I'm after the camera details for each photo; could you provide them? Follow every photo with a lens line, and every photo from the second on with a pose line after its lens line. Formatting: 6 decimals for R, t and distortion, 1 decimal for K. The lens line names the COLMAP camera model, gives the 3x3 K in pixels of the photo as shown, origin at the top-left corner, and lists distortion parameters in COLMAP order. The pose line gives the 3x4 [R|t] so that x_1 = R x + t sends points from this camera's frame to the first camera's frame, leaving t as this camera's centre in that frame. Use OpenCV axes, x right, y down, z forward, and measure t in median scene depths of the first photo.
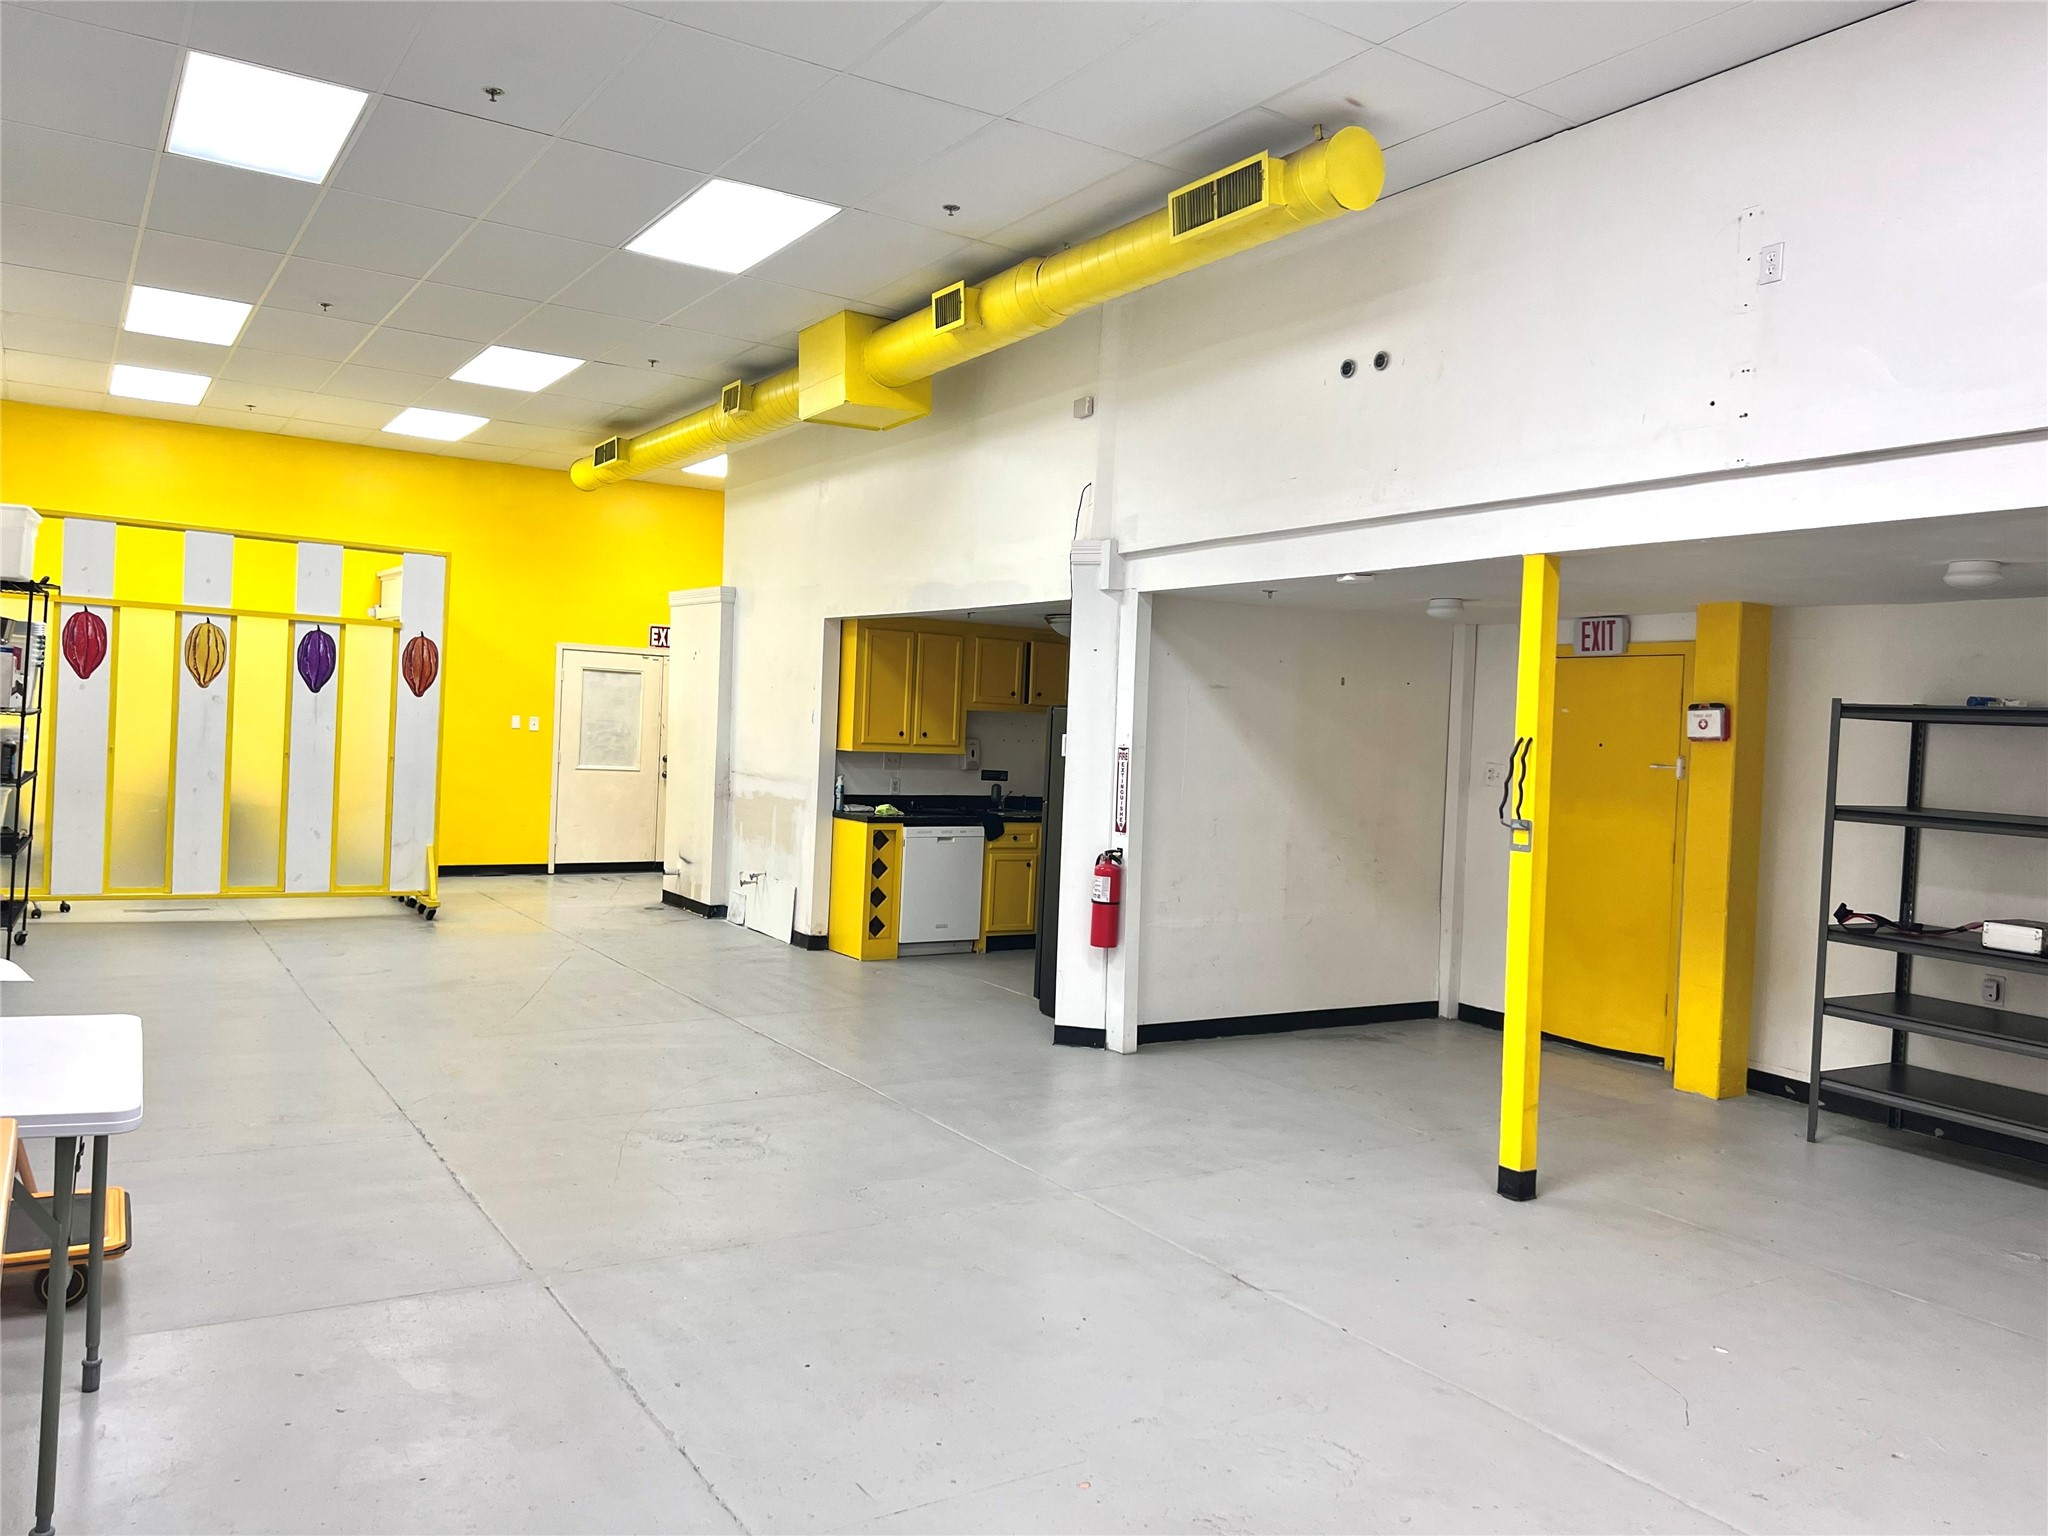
lens RADIAL K [[1534.1, 0, 1024.0], [0, 1534.1, 768.0], [0, 0, 1]] dist [0.142935, -0.199923]
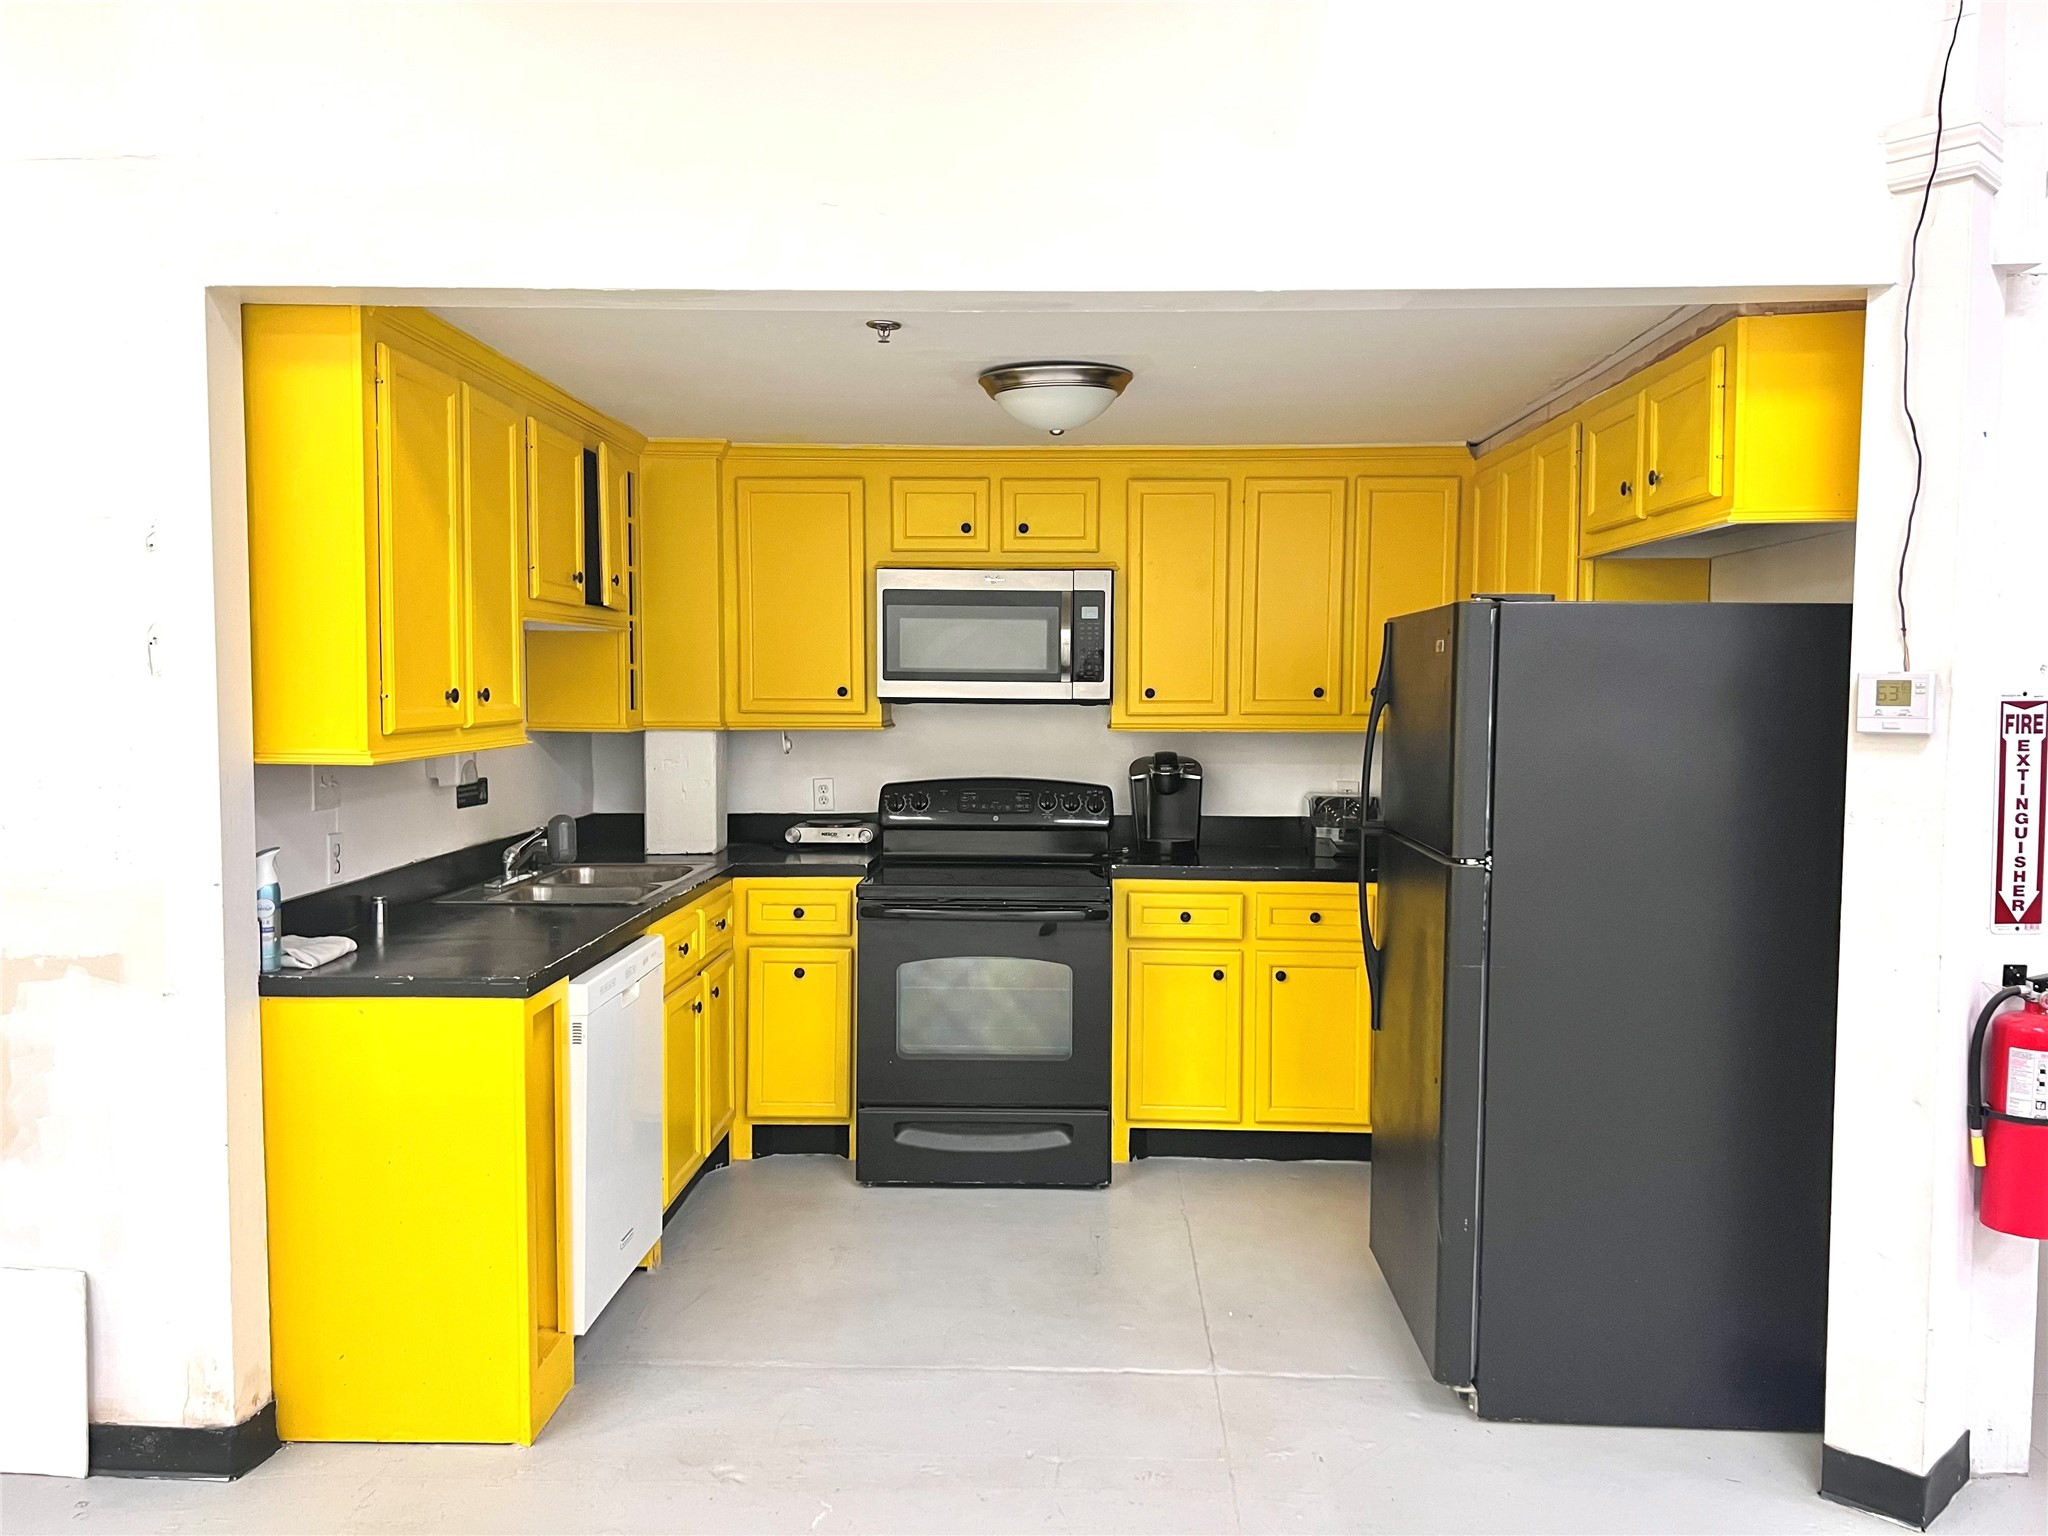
lens RADIAL K [[1534.1, 0, 1024.0], [0, 1534.1, 768.0], [0, 0, 1]] dist [0.142935, -0.199923]
pose [[0.522939, -0.073706, 0.849178, -0.297918], [0.035931, 0.997275, 0.064433, -0.023785], [-0.851613, -0.003183, 0.524162, 0.731744]]
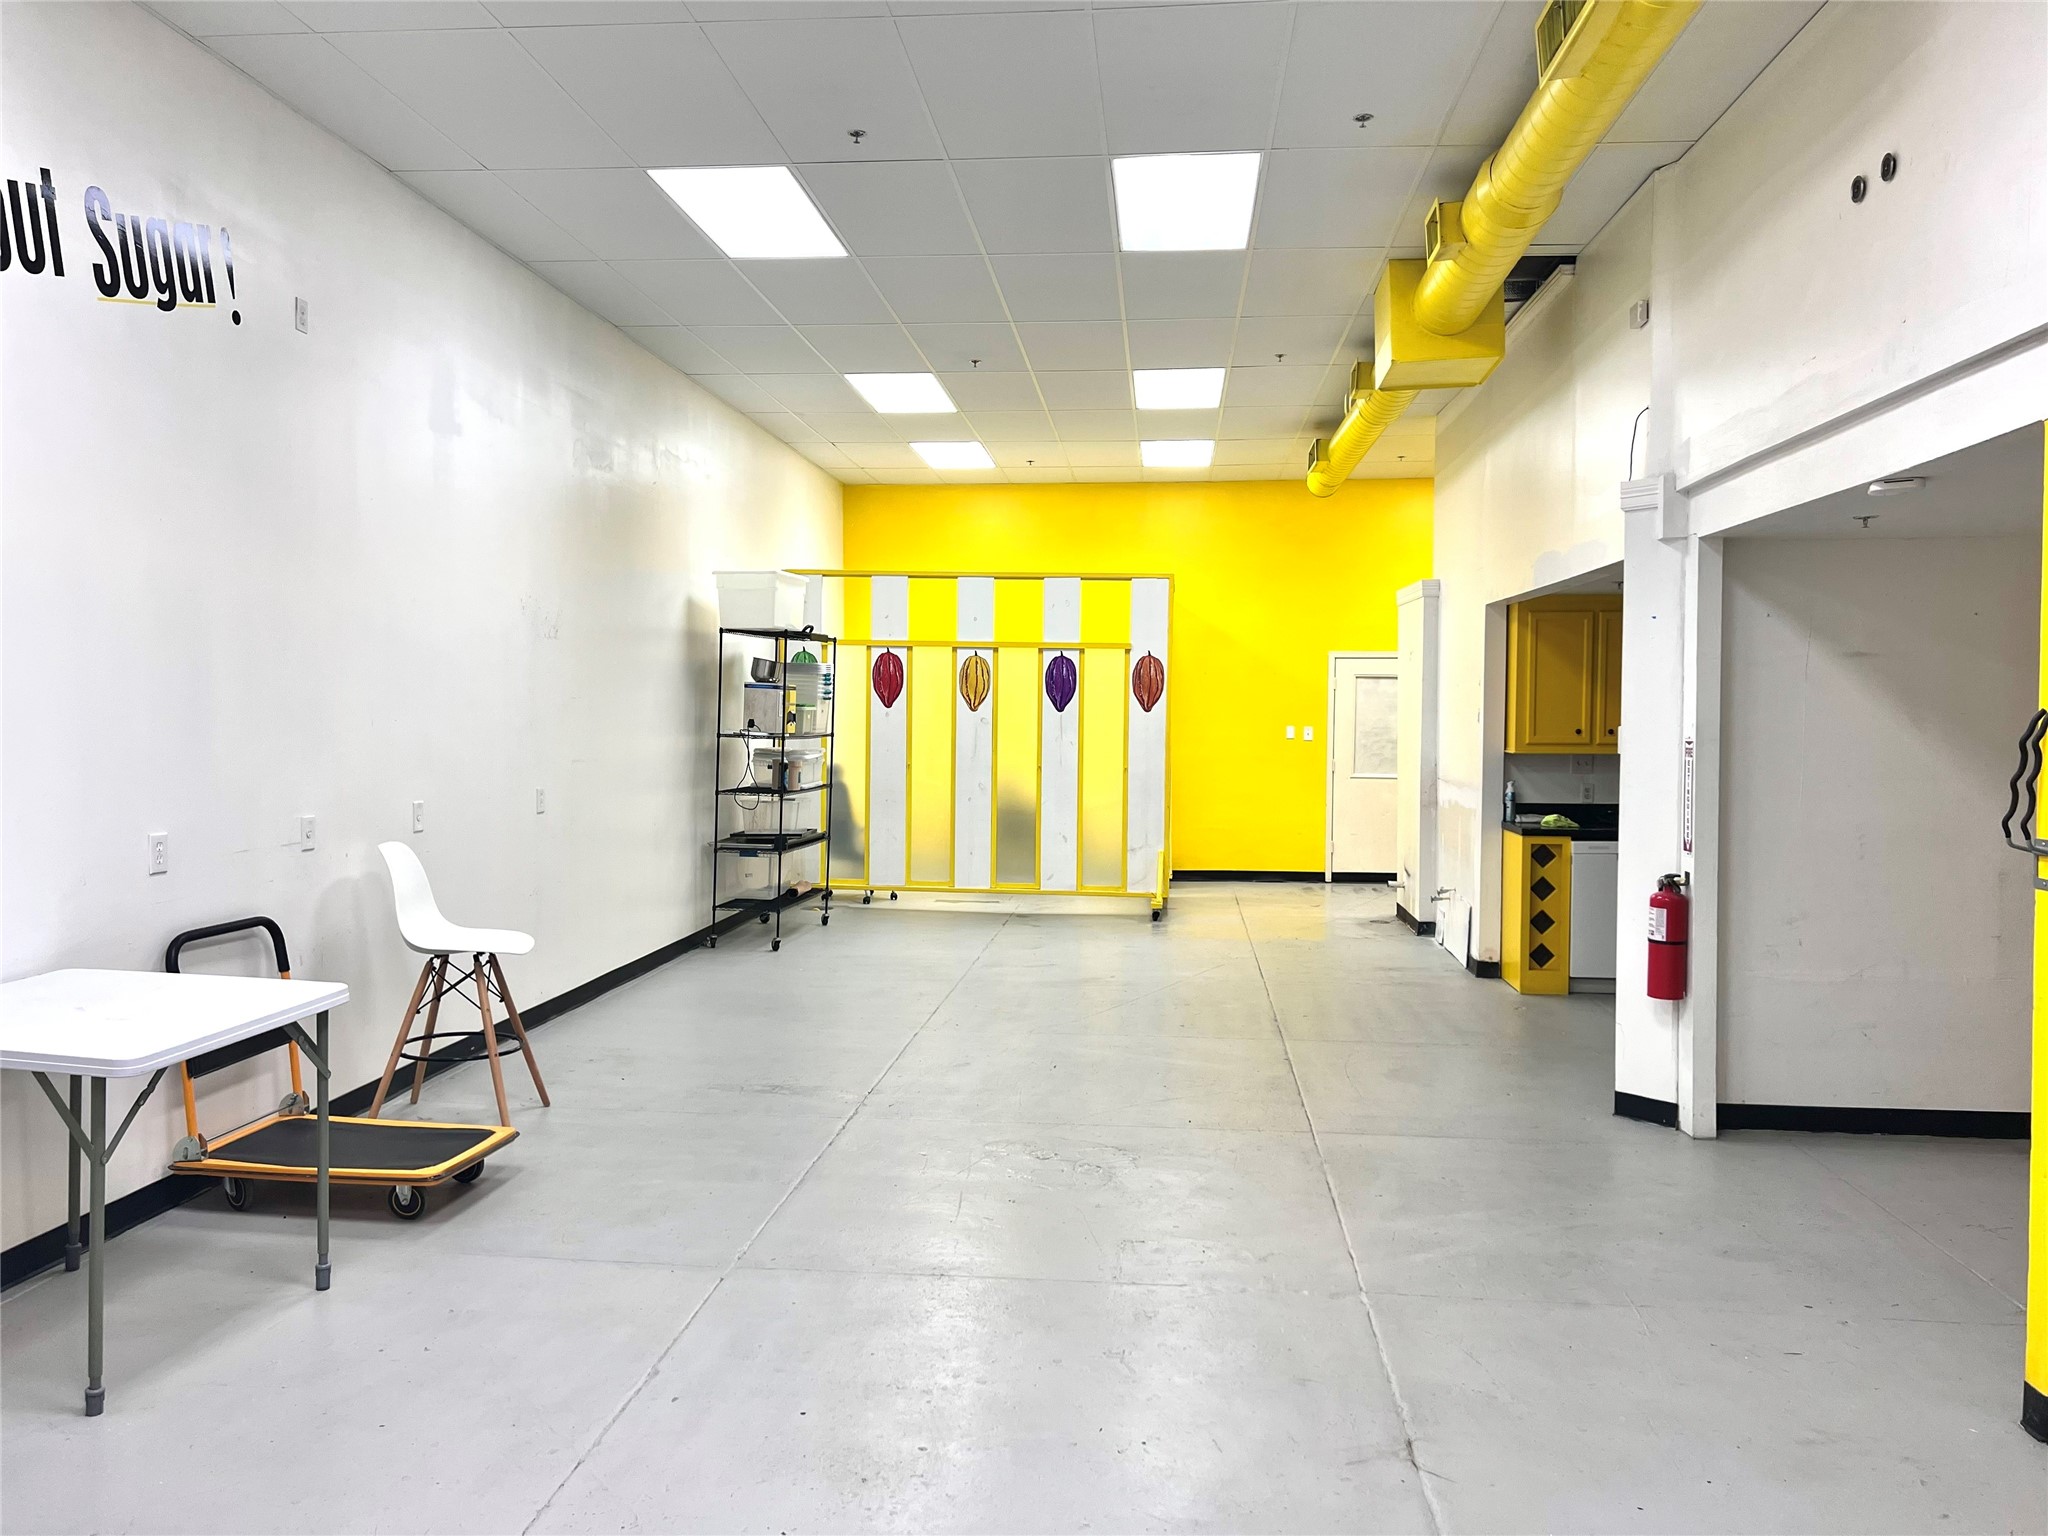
lens RADIAL K [[1524.6, 0, 1024.0], [0, 1524.6, 768.0], [0, 0, 1]] dist [0.082902, -0.085238]
pose [[0.787782, -0.015561, -0.615758, 0.206469], [0.011326, 0.999878, -0.010778, 0.003585], [0.615850, 0.001516, 0.787862, 0.136341]]
